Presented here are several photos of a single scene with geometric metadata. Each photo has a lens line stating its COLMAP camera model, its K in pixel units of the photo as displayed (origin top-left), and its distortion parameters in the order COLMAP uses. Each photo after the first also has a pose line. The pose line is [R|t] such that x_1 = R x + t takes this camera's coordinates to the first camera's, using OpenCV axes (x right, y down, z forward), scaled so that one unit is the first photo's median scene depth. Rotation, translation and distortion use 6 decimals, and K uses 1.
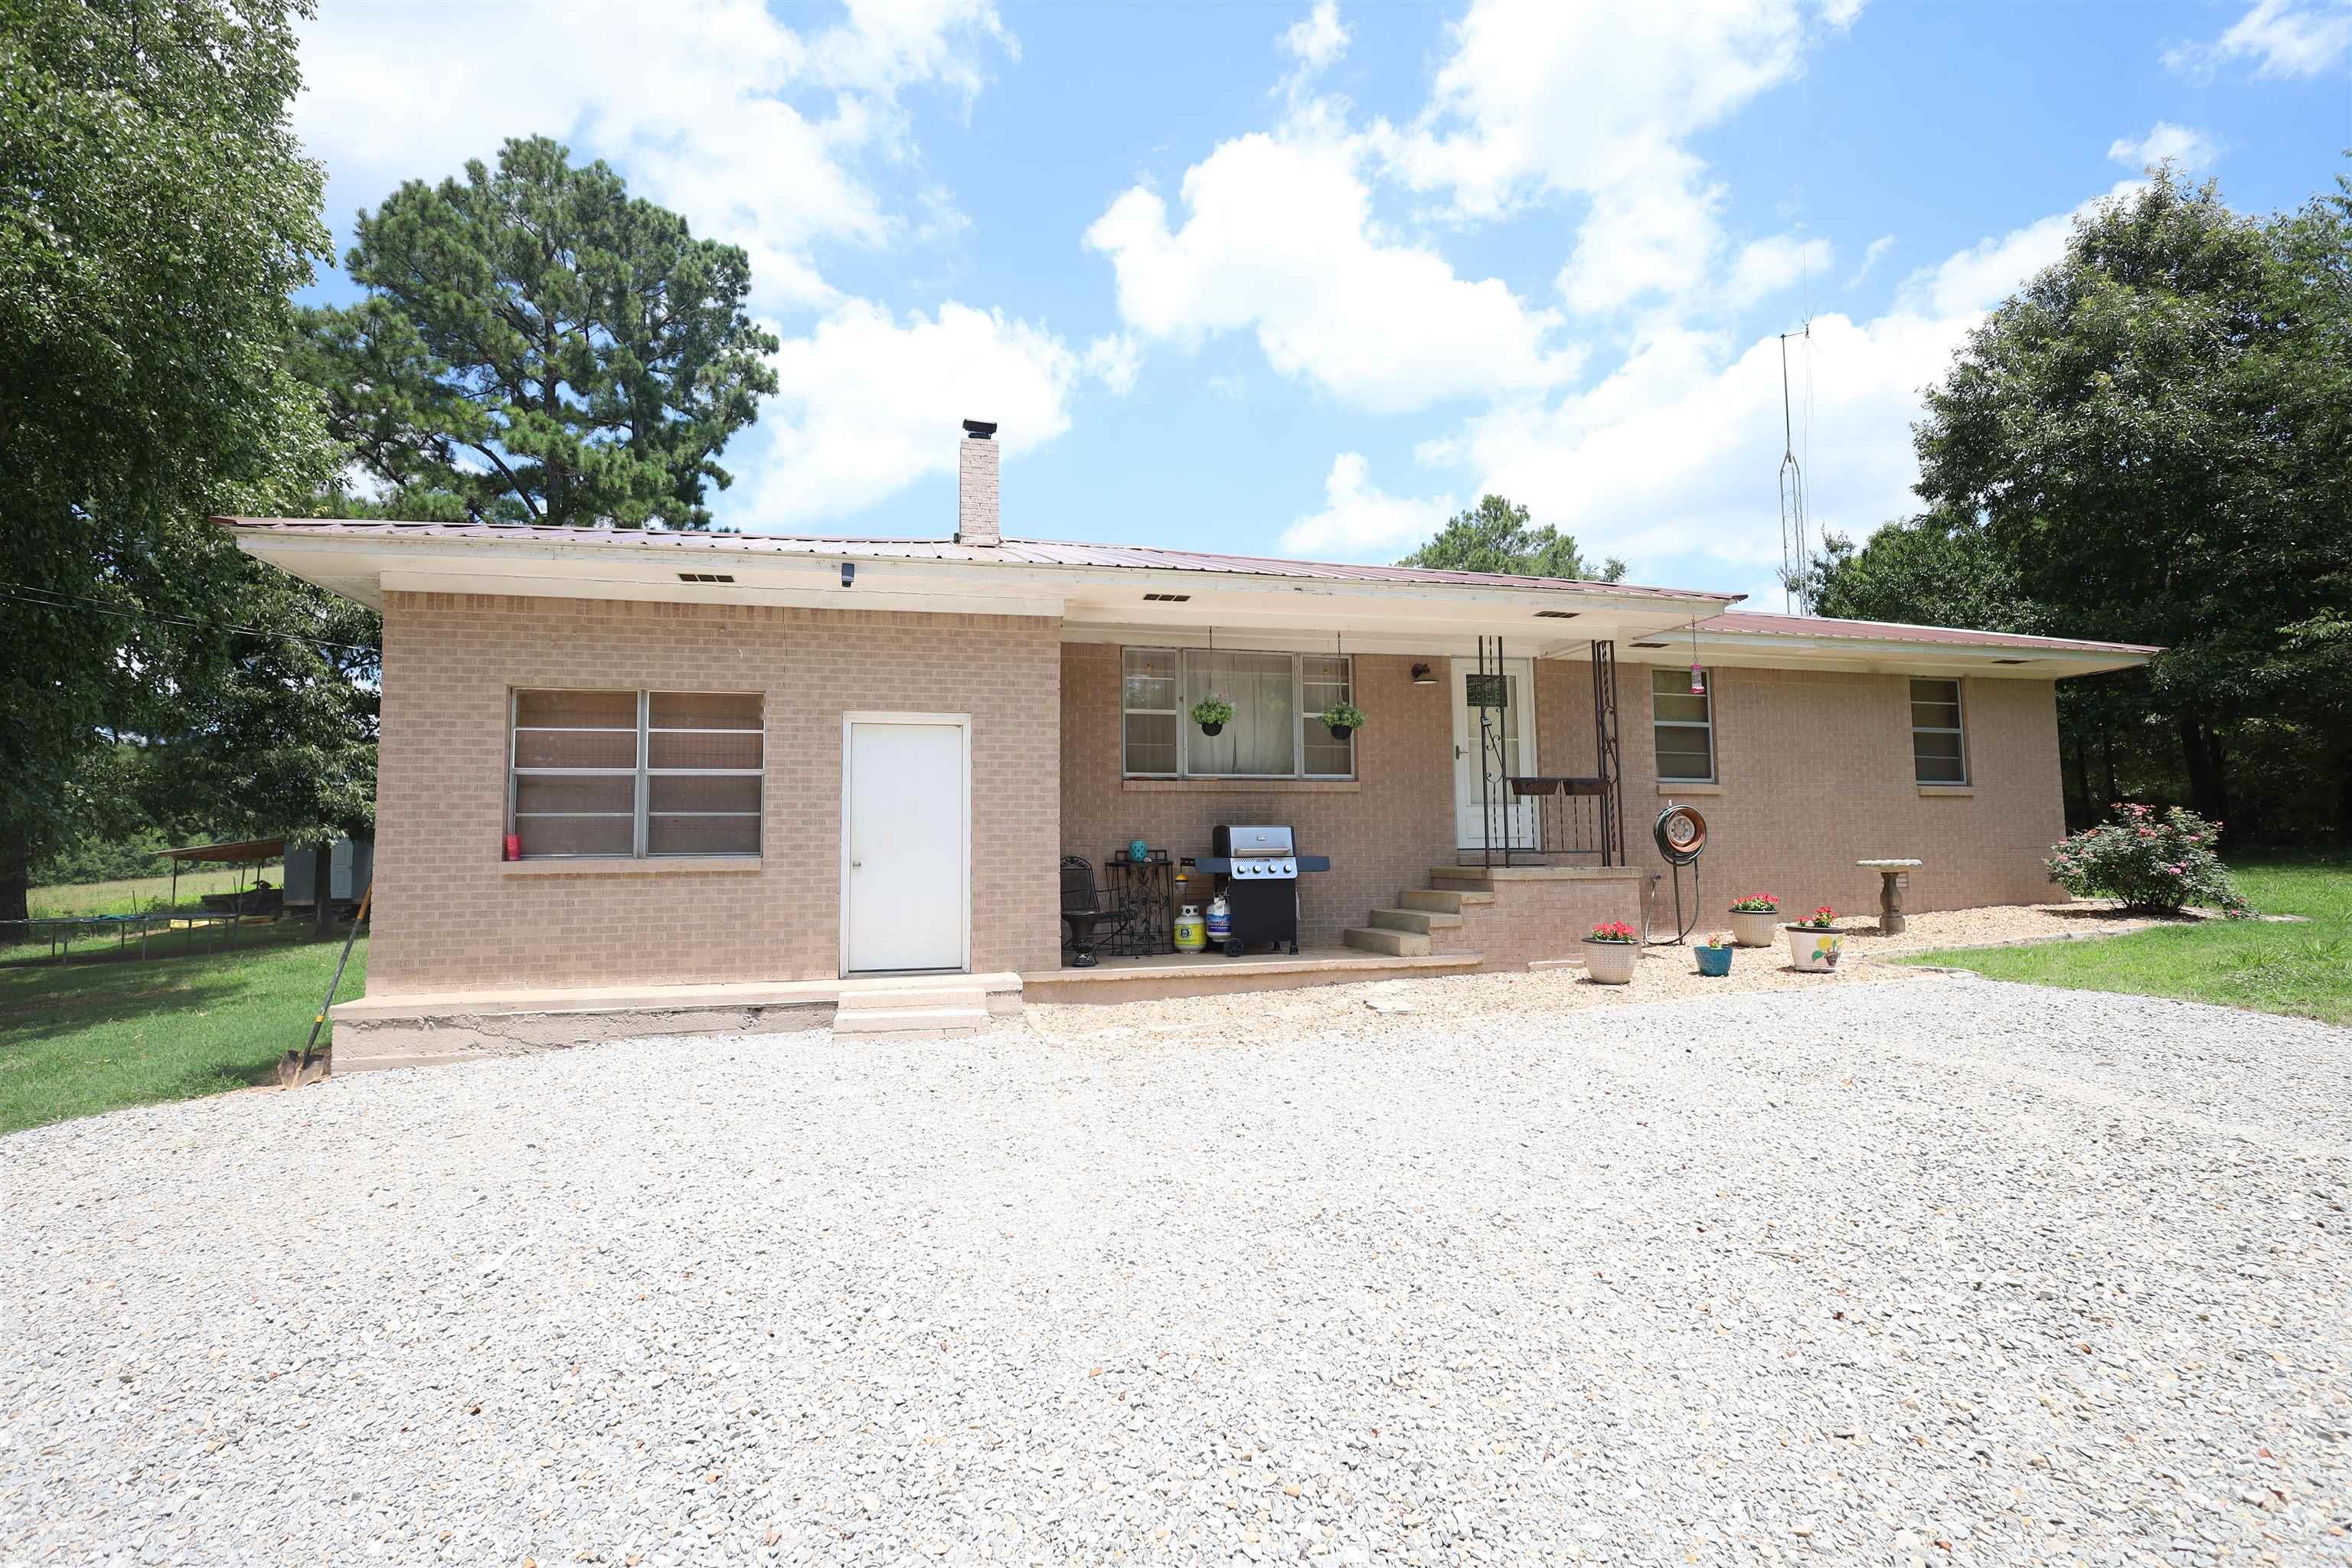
lens RADIAL K [[1106.4, 0, 1210.5], [0, 1106.4, 798.0], [0, 0, 1]] dist [0.001466, 0.002226]
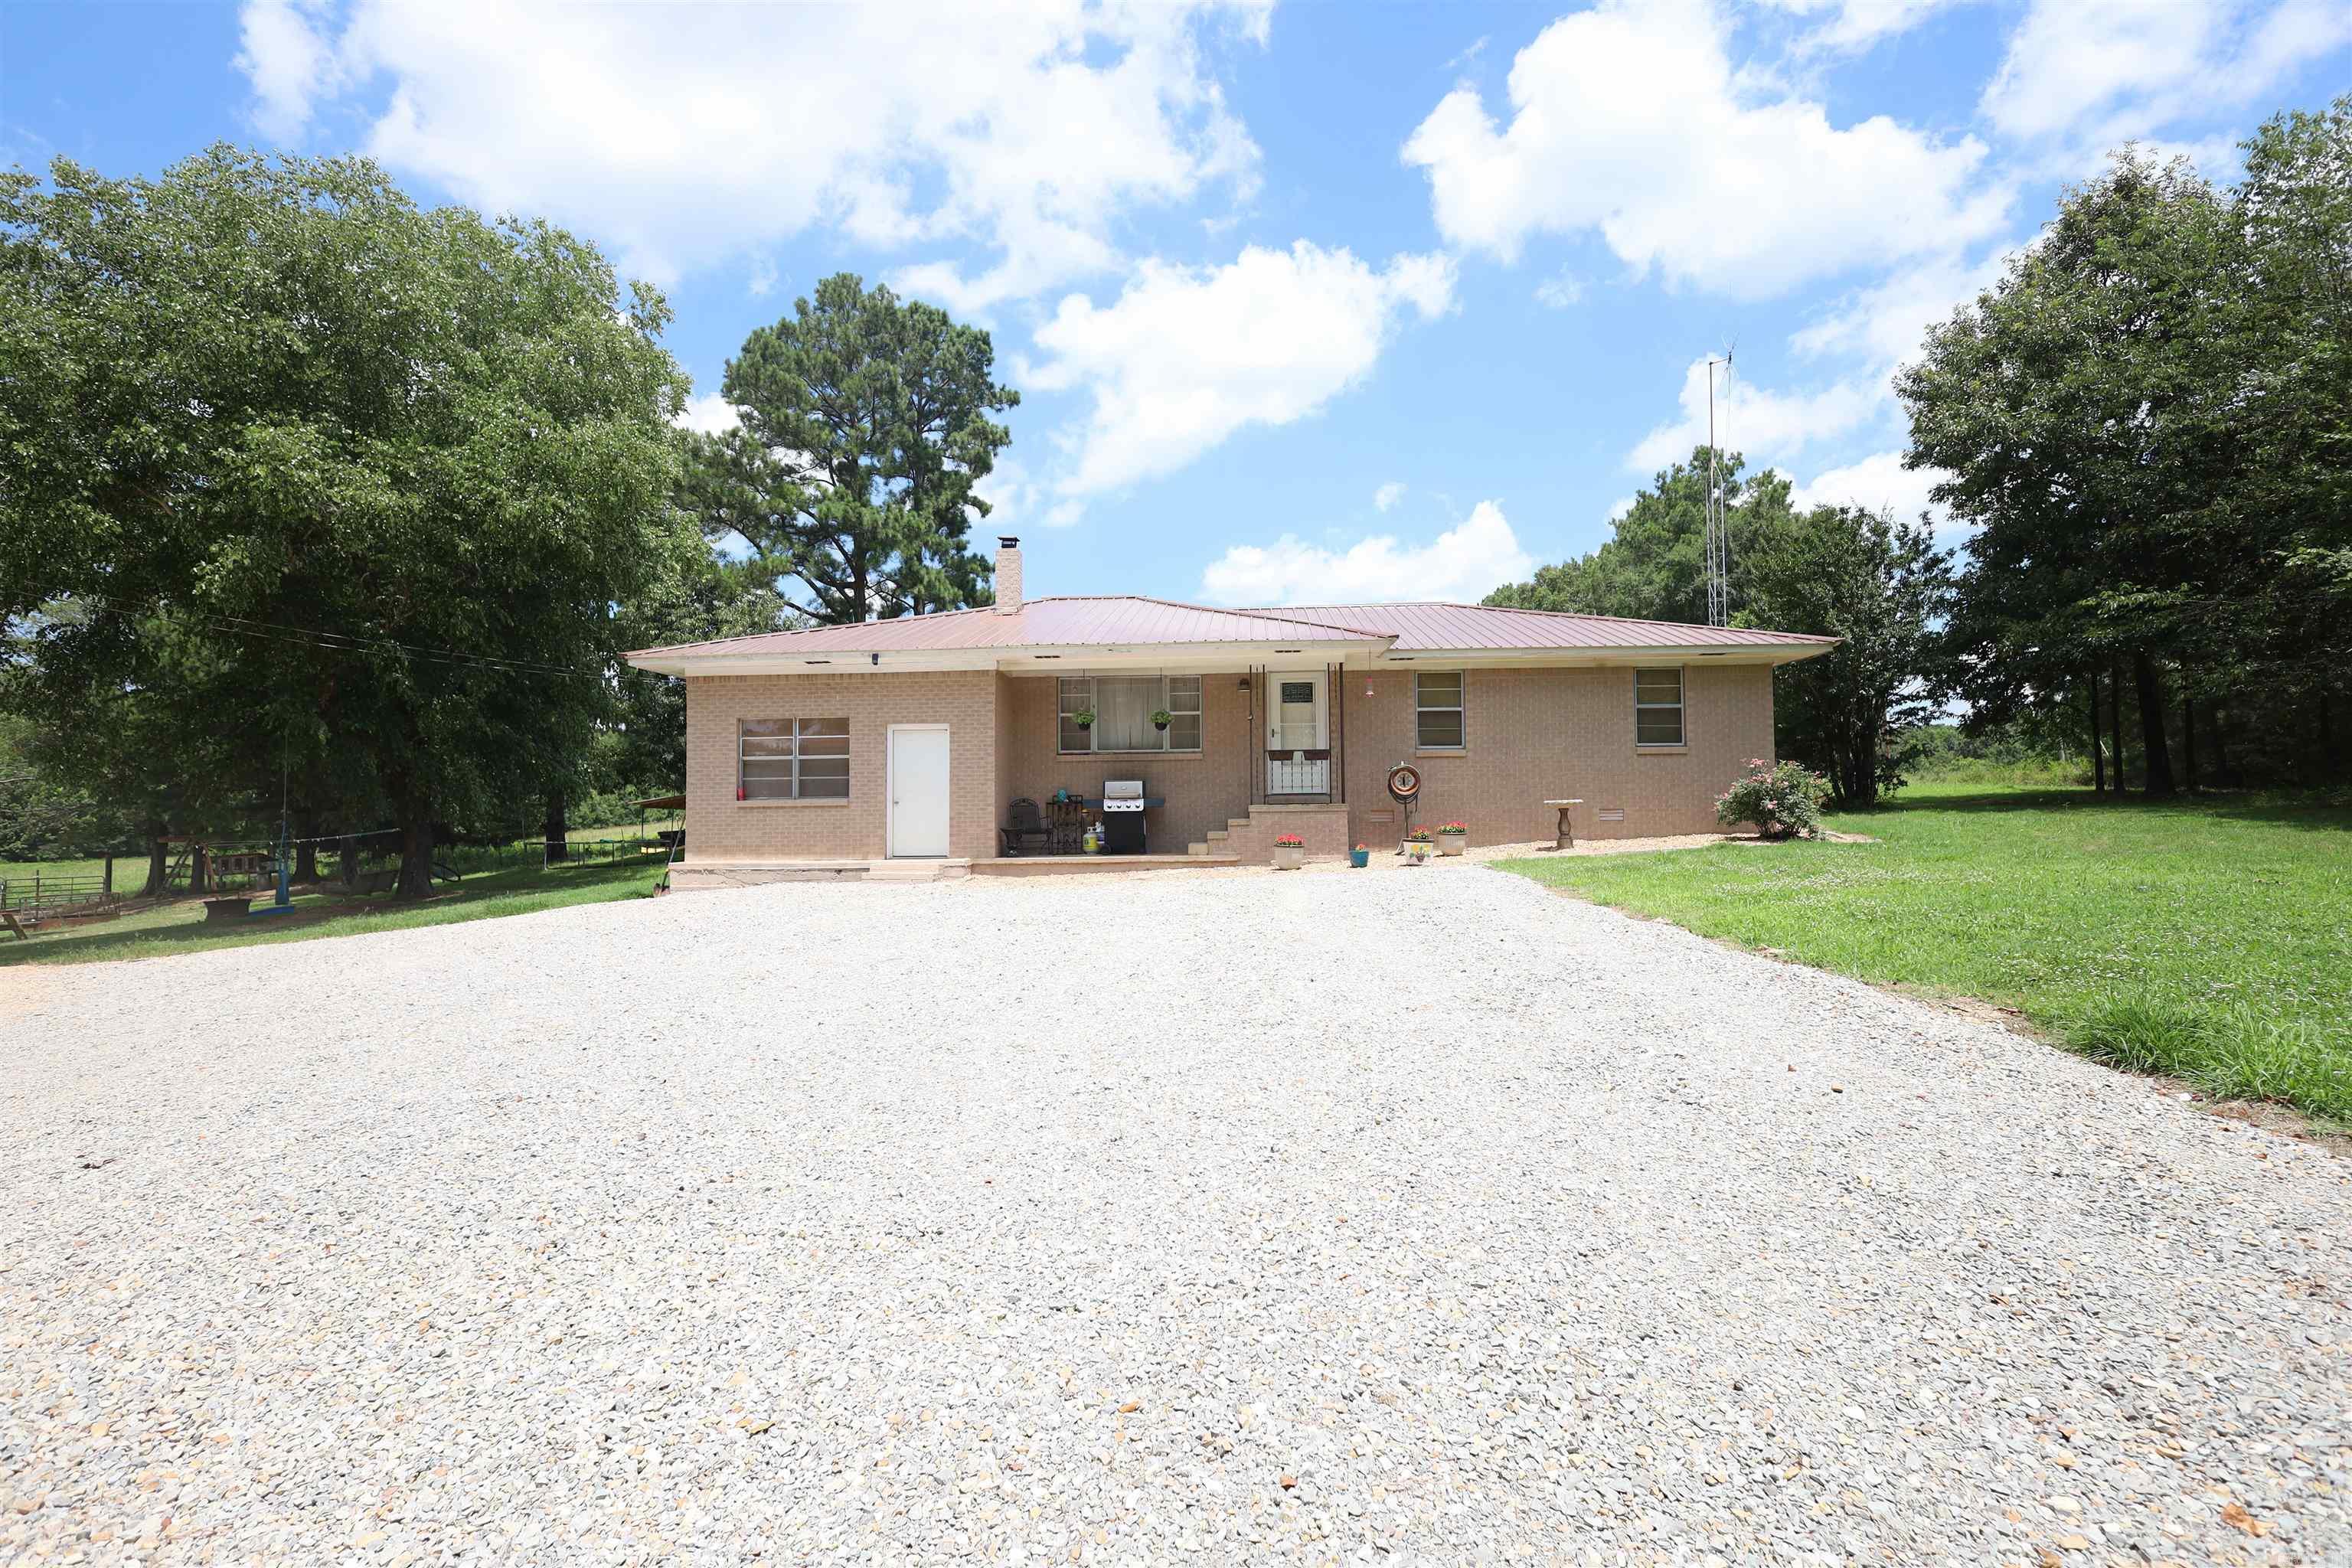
lens RADIAL K [[1106.4, 0, 1210.5], [0, 1106.4, 798.0], [0, 0, 1]] dist [0.001466, 0.002226]
pose [[0.958727, -0.004004, -0.284299, 0.610480], [0.016431, 0.999010, 0.041339, -0.015690], [0.283852, -0.044304, 0.957844, -0.569717]]
